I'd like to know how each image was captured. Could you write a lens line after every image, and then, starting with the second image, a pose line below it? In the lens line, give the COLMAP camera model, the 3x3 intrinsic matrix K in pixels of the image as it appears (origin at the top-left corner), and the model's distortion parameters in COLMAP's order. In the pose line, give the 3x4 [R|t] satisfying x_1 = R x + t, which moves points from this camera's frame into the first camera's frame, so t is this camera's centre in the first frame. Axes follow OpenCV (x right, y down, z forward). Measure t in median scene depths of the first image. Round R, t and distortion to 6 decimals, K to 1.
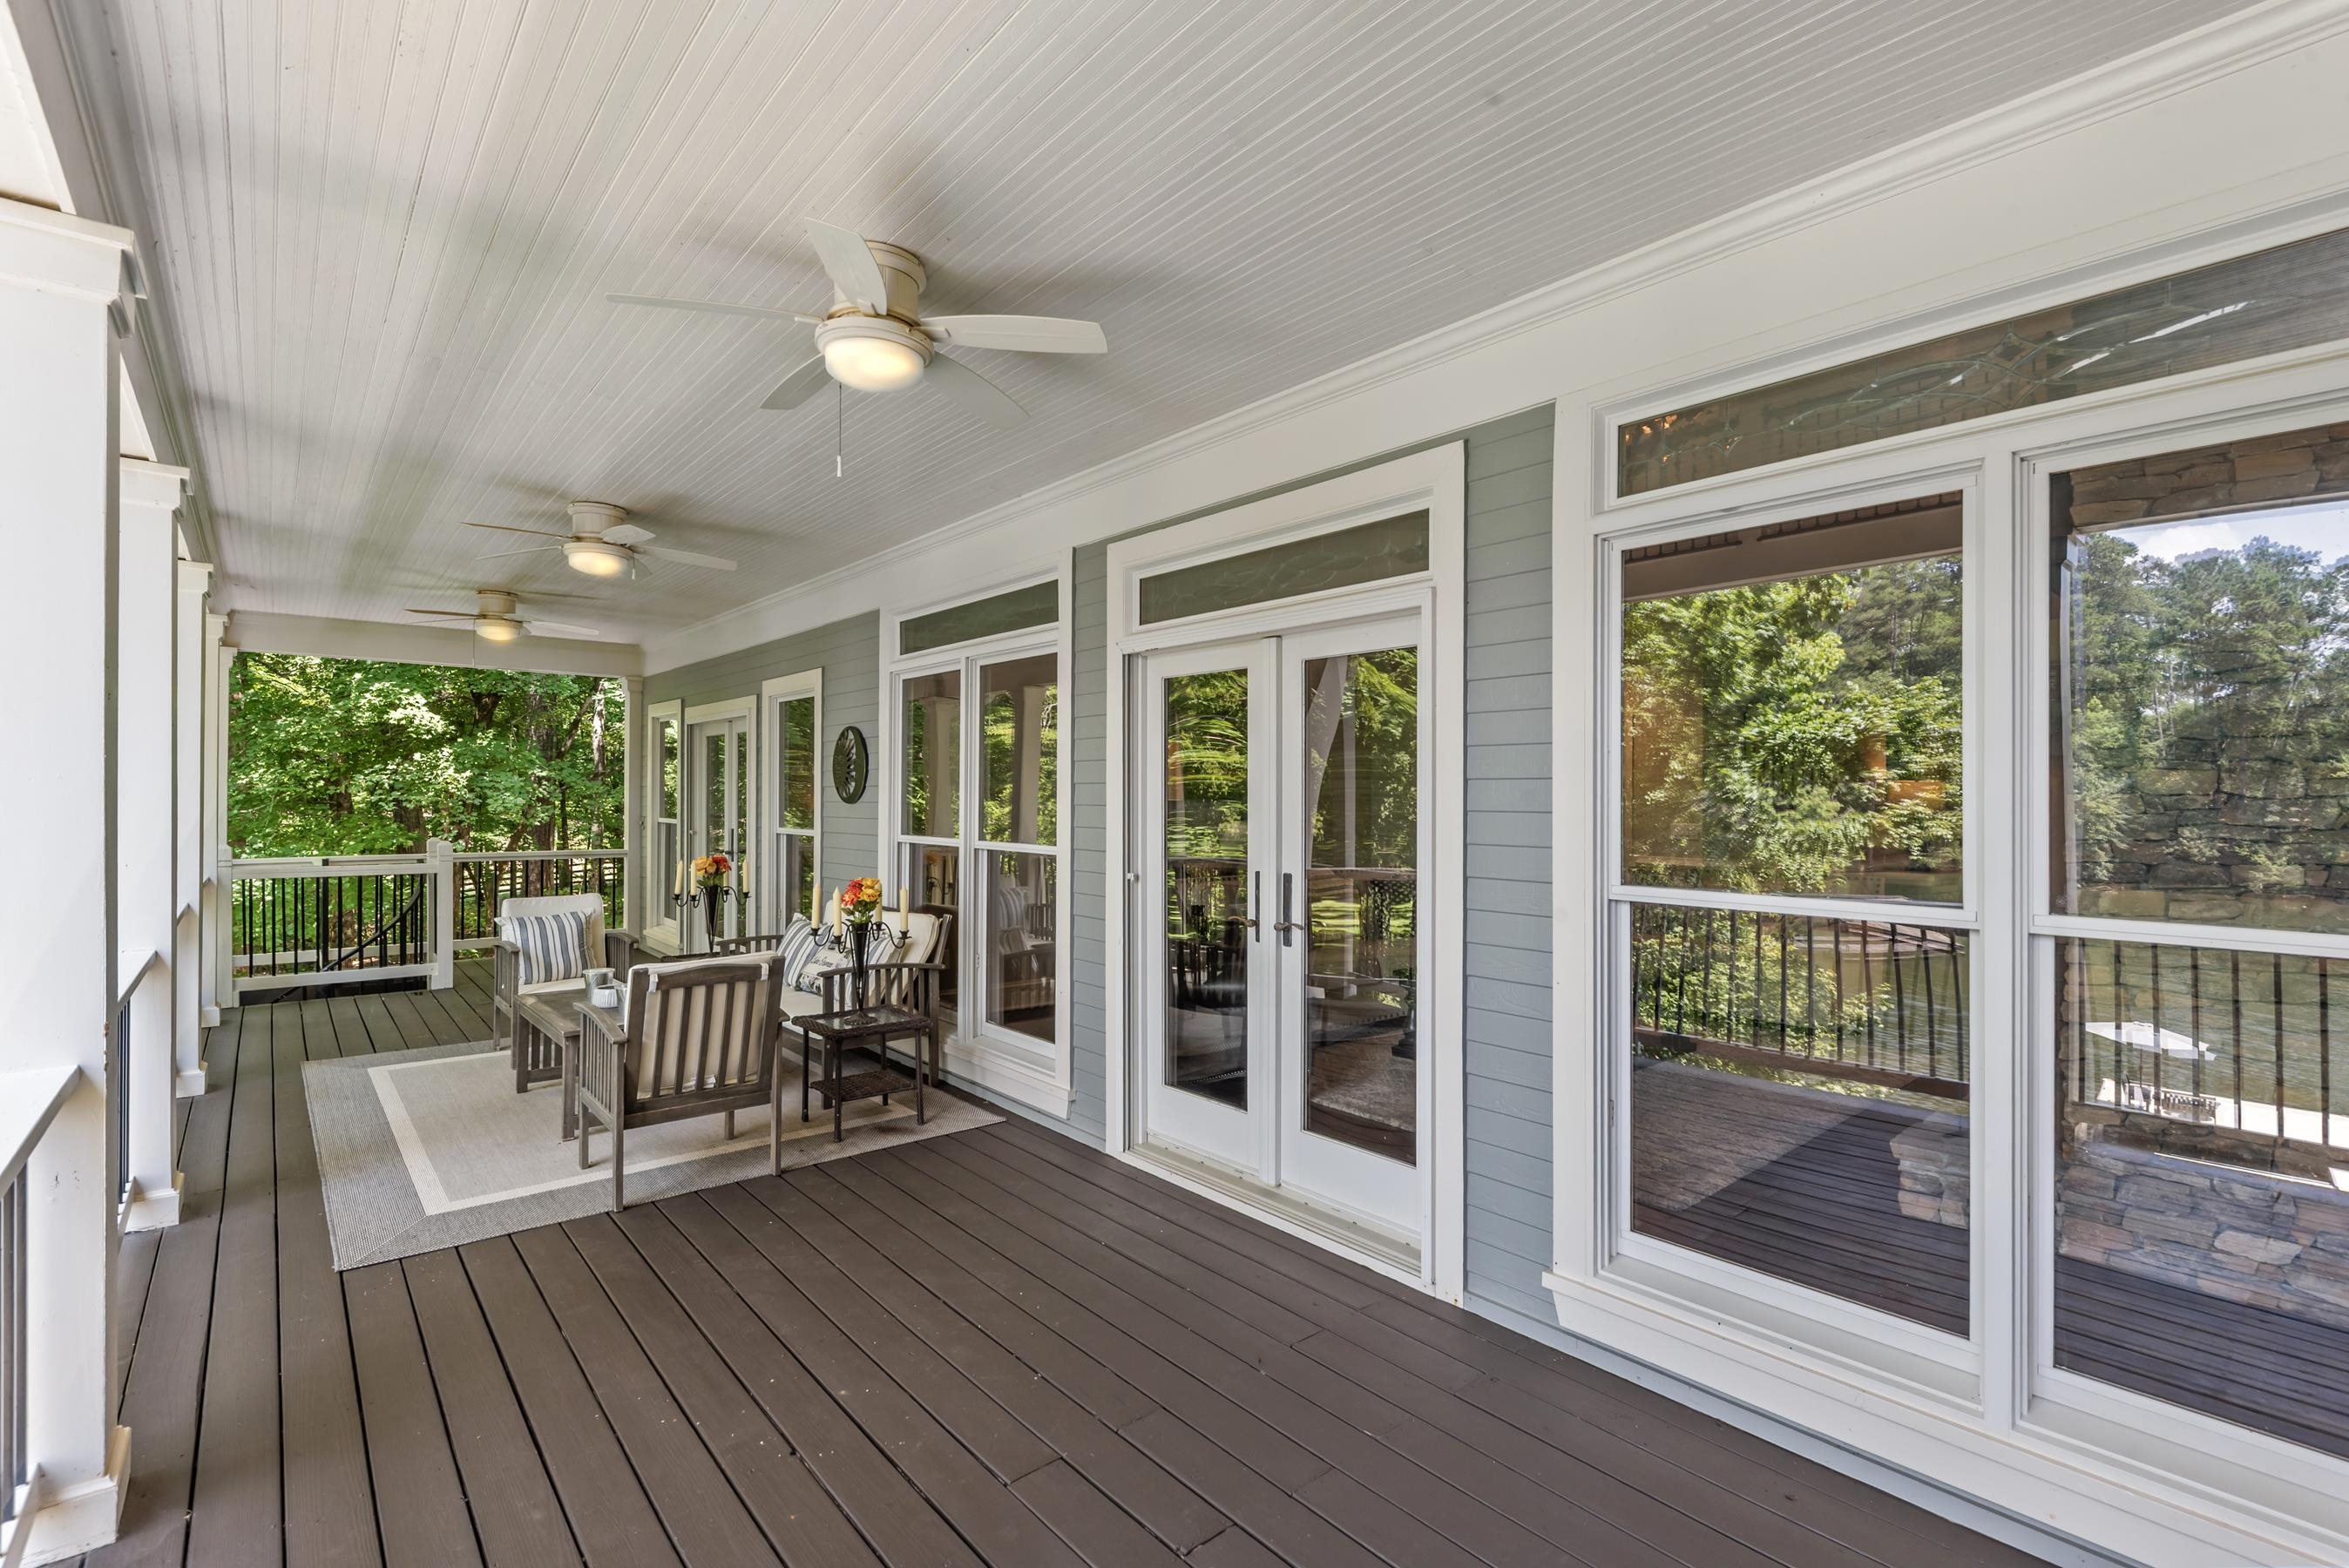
lens RADIAL K [[1065.3, 0, 1174.5], [0, 1065.3, 784.0], [0, 0, 1]] dist [0.002182, 0.000289]
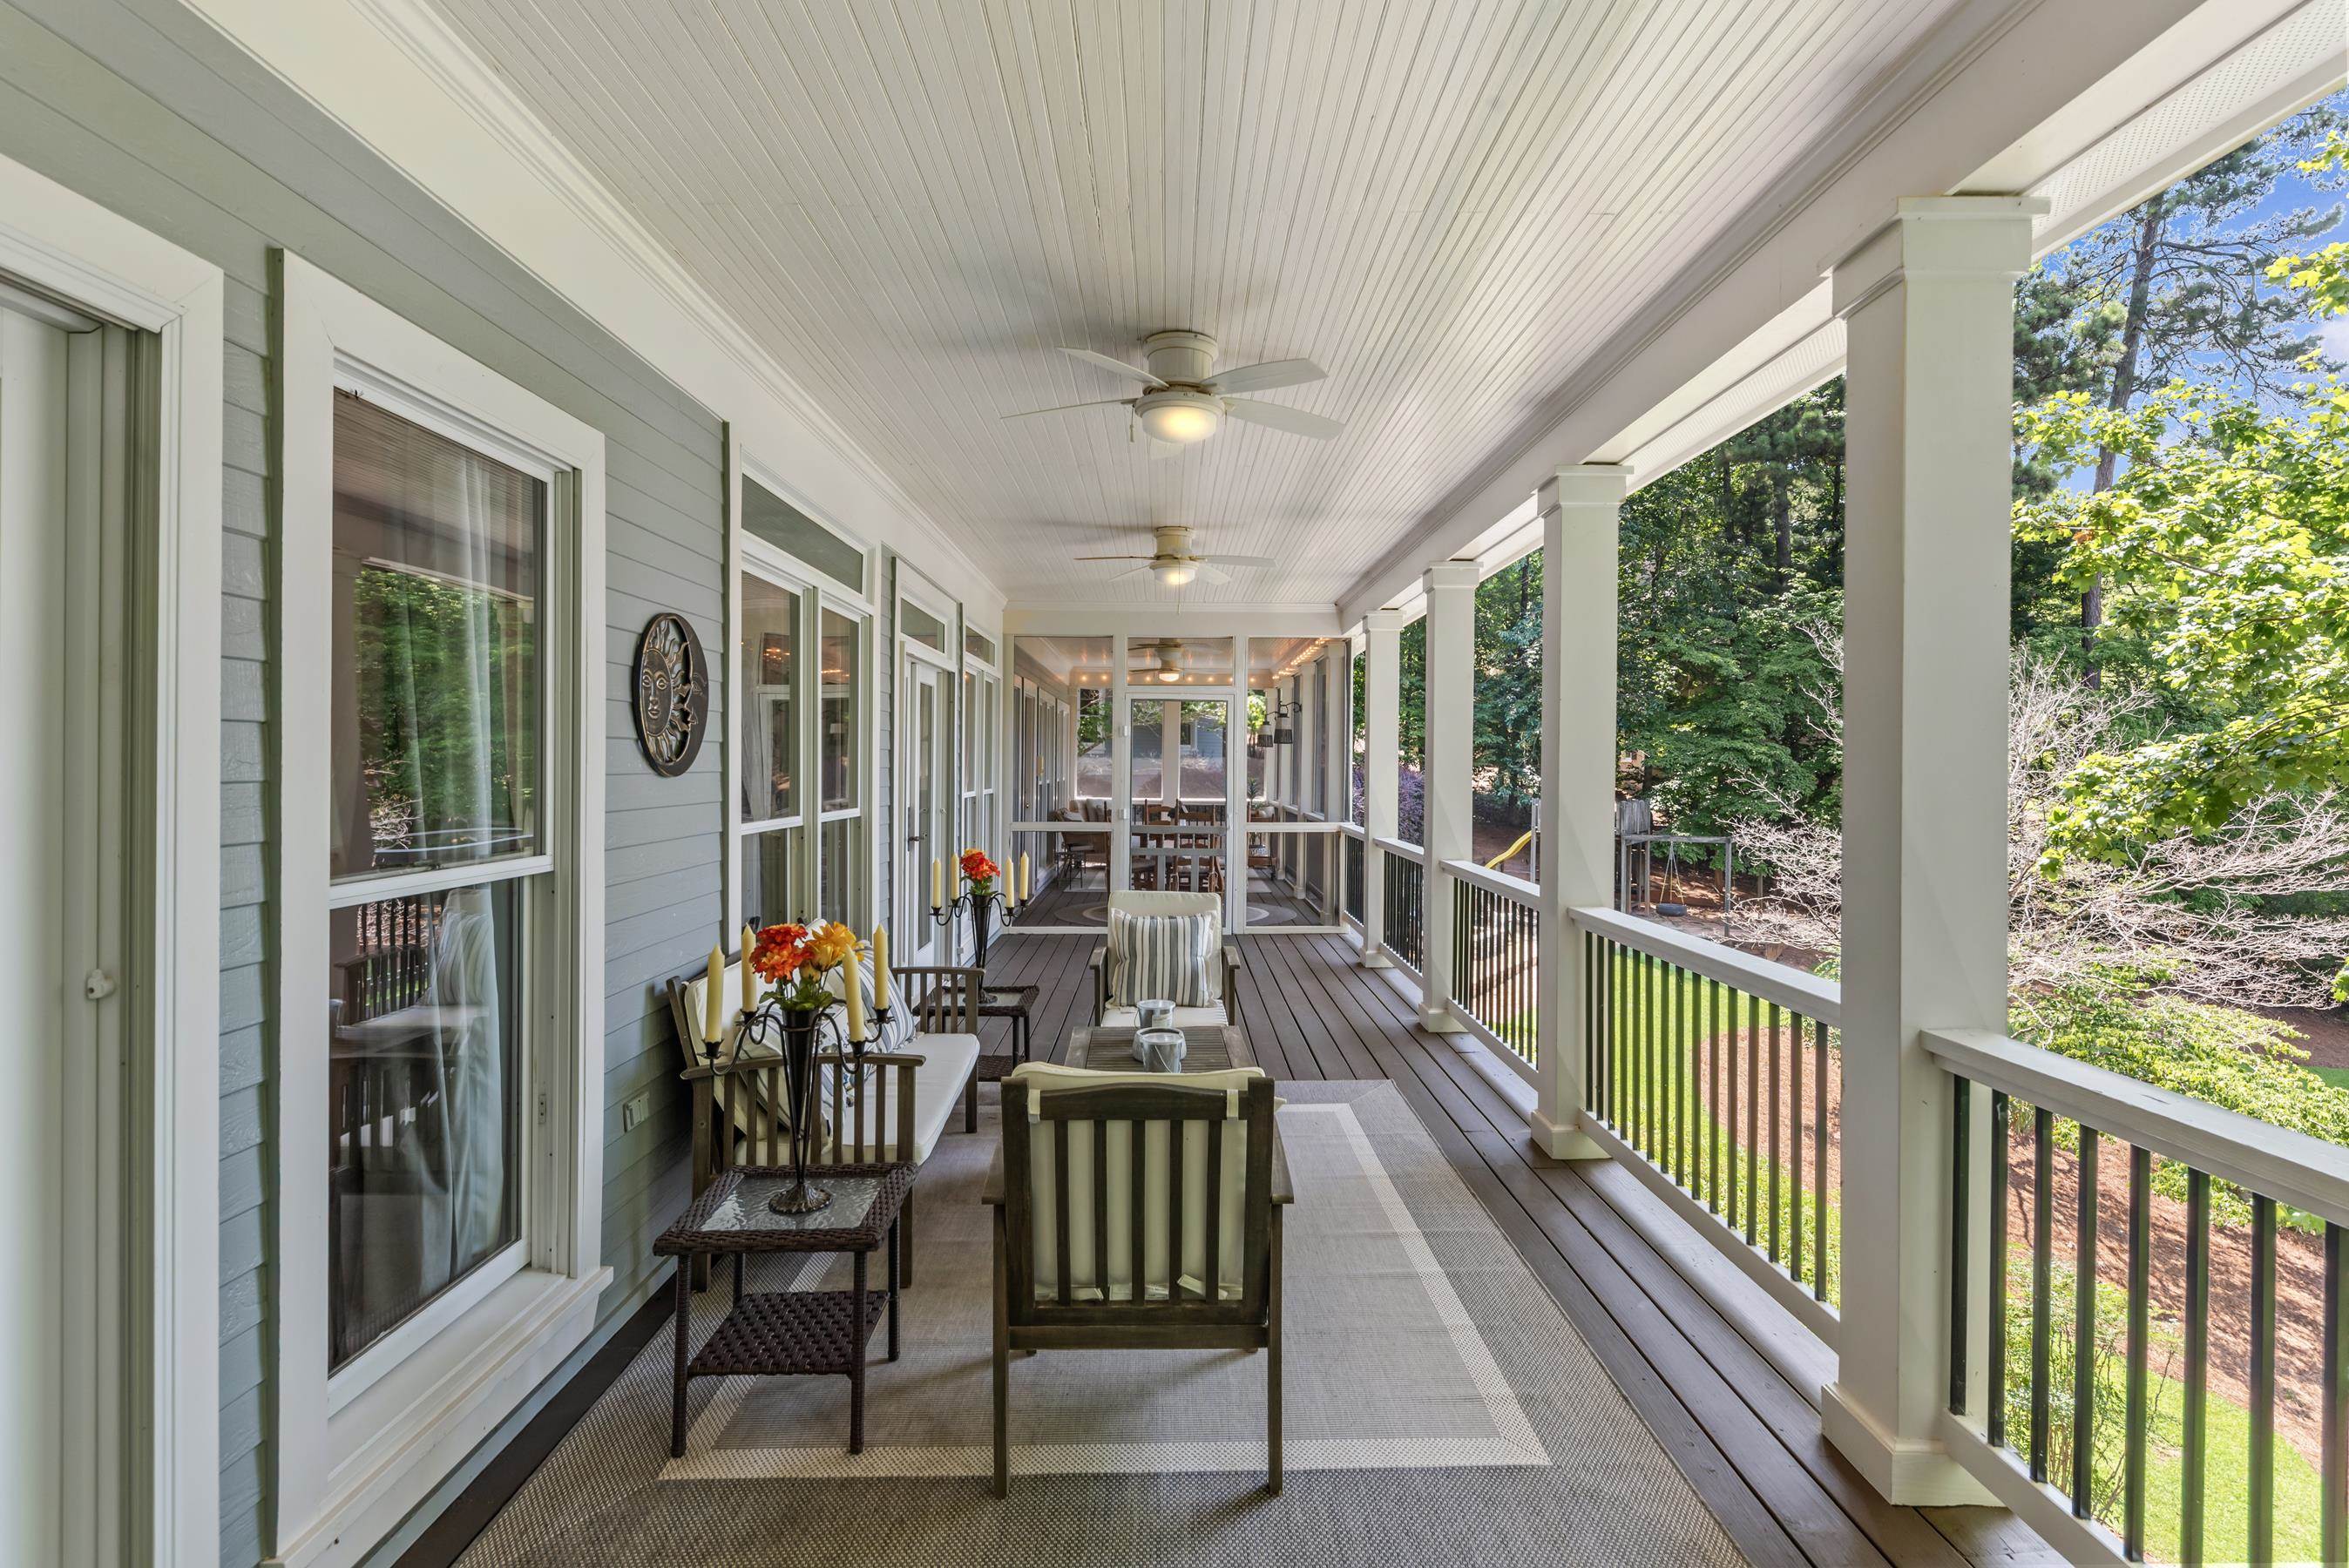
lens RADIAL K [[1165.7, 0, 1184.3], [0, 1165.7, 763.2], [0, 0, 1]] dist [-0.003860, -0.000663]
pose [[-0.775543, -0.008874, 0.631232, -1.146052], [-0.017154, 0.999828, -0.007019, 0.019296], [-0.631062, -0.016272, -0.775562, 1.780421]]
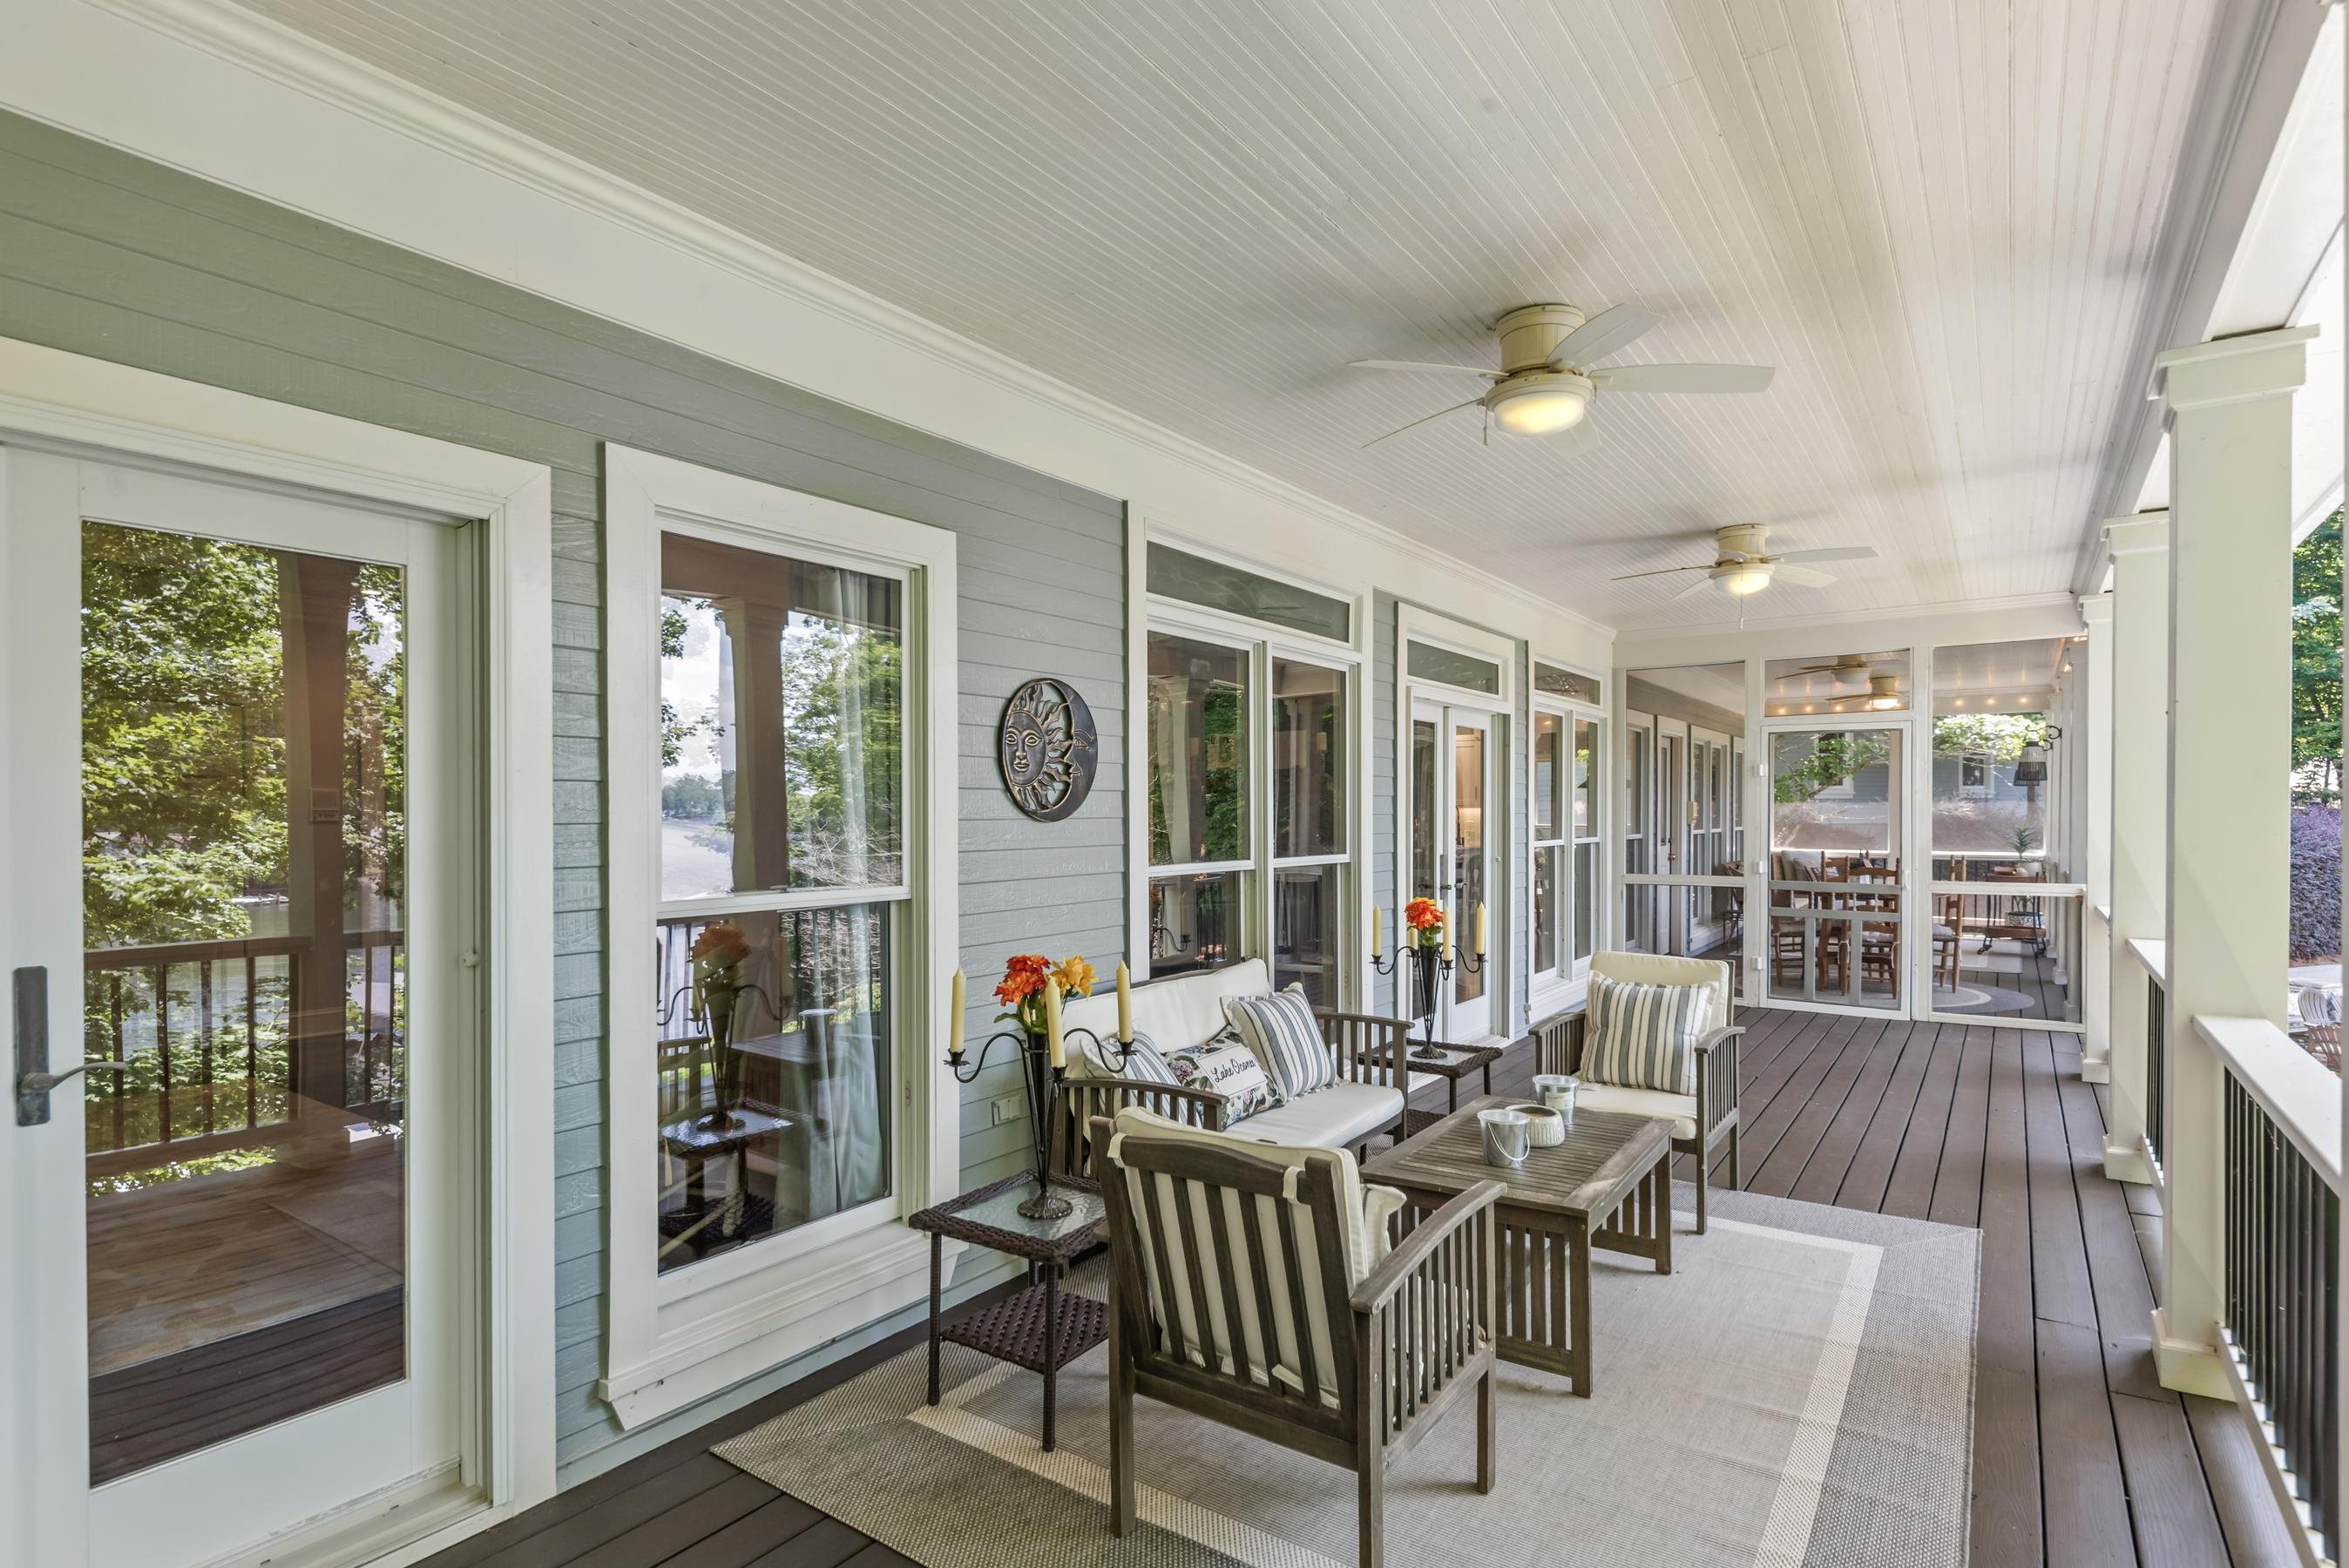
lens RADIAL K [[1167.9, 0, 1172.7], [0, 1167.9, 816.0], [0, 0, 1]] dist [0.014832, -0.016780]
pose [[-0.242956, -0.006015, 0.970019, -1.270688], [-0.009286, 0.999949, 0.003875, 0.020177], [-0.969993, -0.008066, -0.242999, 1.528132]]
